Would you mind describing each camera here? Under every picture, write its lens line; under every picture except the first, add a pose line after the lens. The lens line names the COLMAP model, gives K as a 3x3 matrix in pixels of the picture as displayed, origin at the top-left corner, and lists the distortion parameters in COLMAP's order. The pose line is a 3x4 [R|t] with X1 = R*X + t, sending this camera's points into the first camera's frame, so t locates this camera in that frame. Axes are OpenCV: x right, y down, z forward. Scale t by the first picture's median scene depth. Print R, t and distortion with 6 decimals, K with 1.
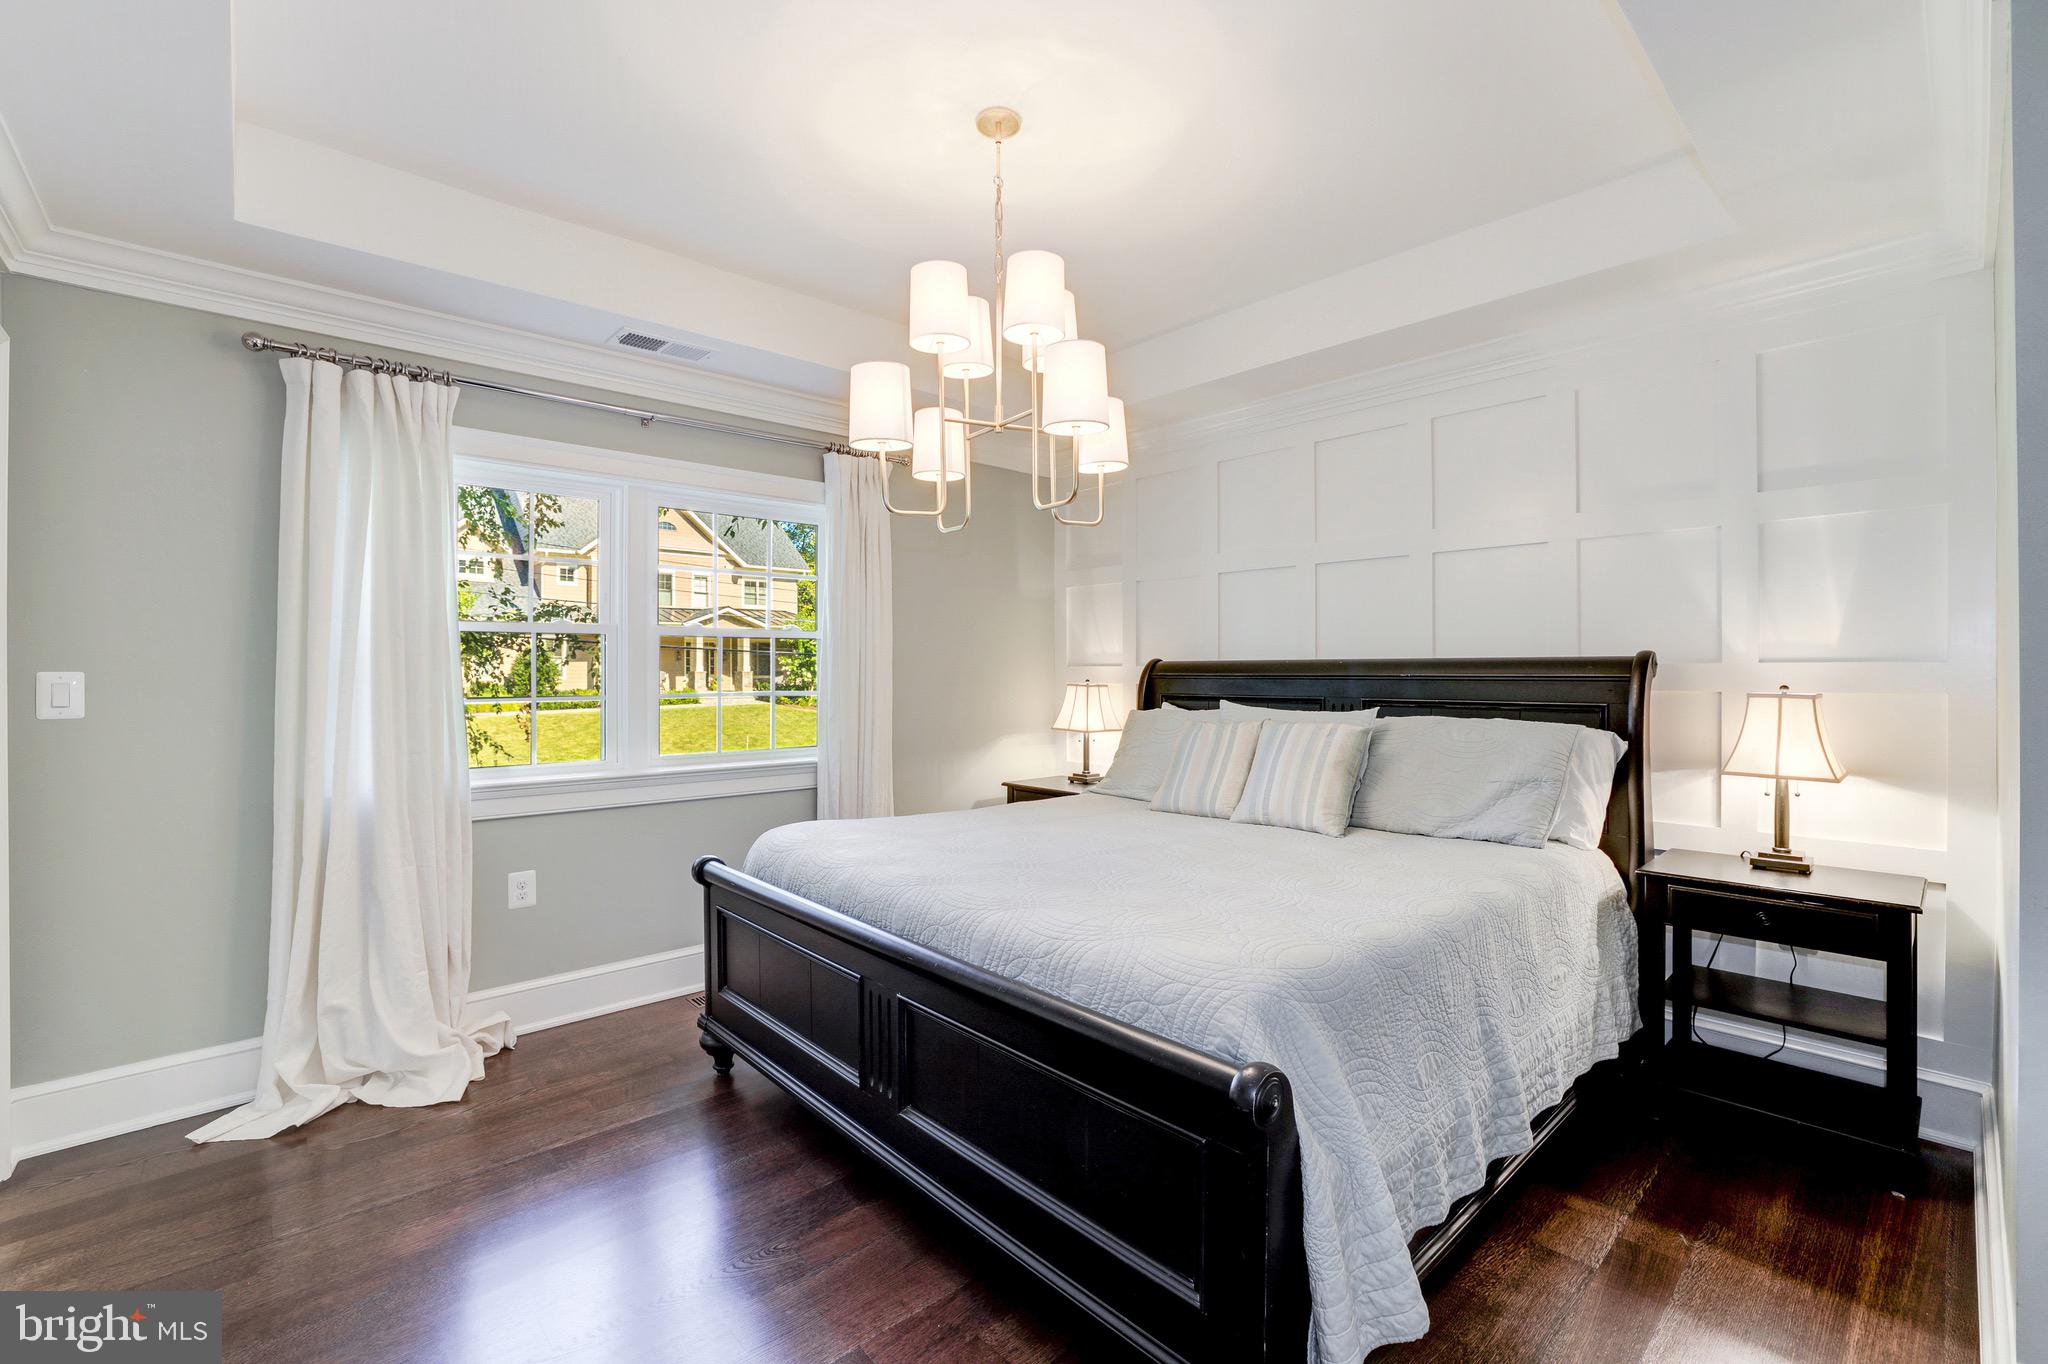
lens RADIAL K [[891.8, 0, 1020.1], [0, 891.8, 674.4], [0, 0, 1]] dist [-0.019763, 0.000092]
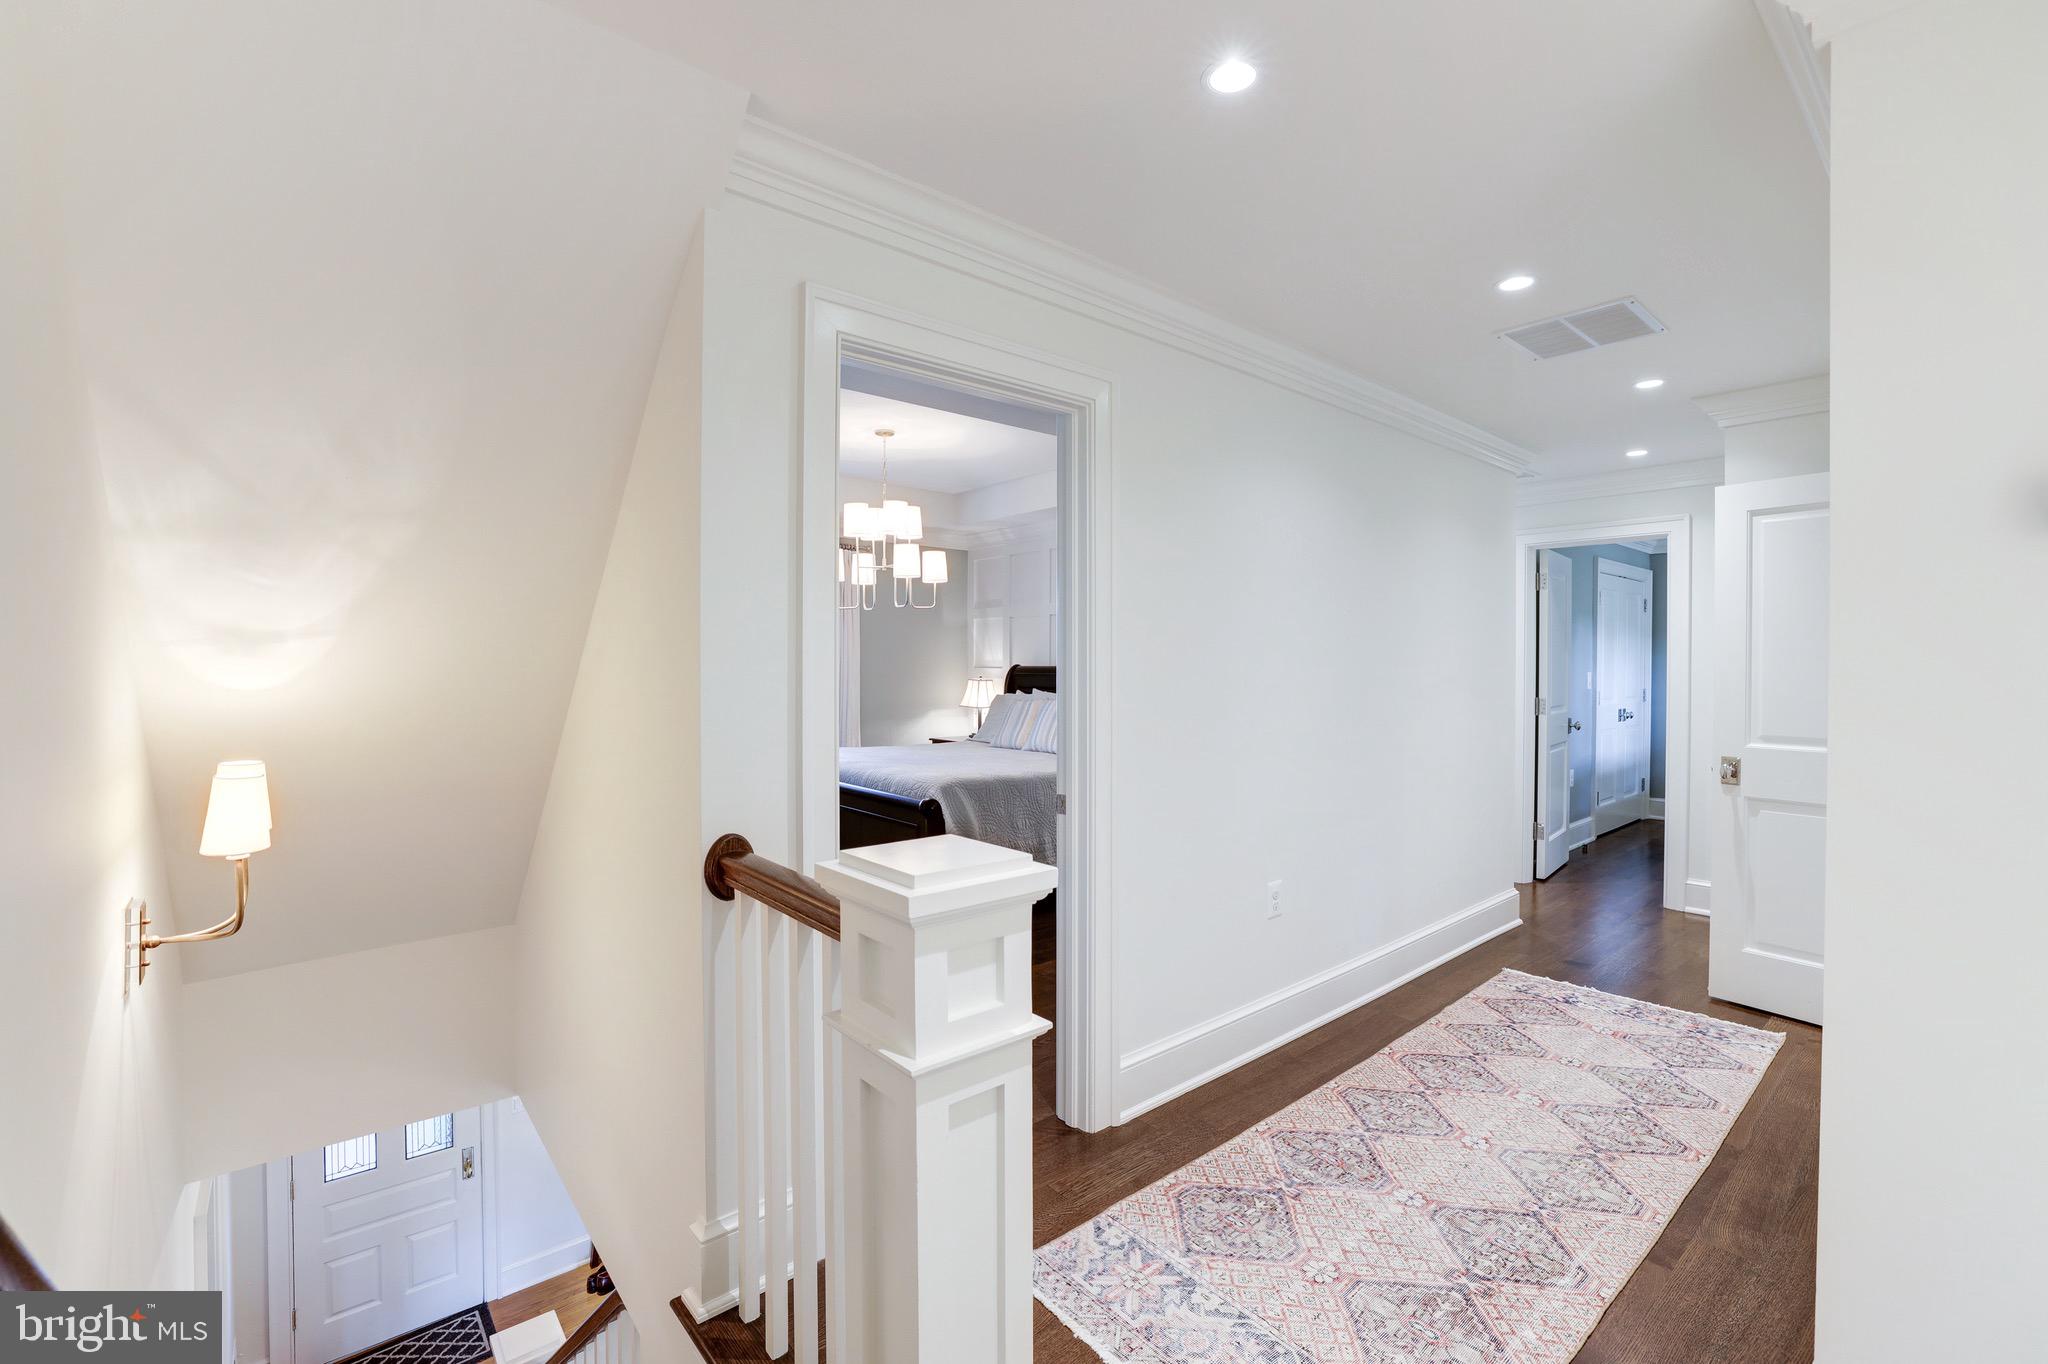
lens RADIAL K [[891.8, 0, 1020.1], [0, 891.8, 674.4], [0, 0, 1]] dist [-0.019763, 0.000092]
pose [[0.999107, 0.007483, -0.041580, 0.228936], [-0.007232, 0.999955, 0.006175, -0.008757], [0.041624, -0.005869, 0.999116, -0.690999]]
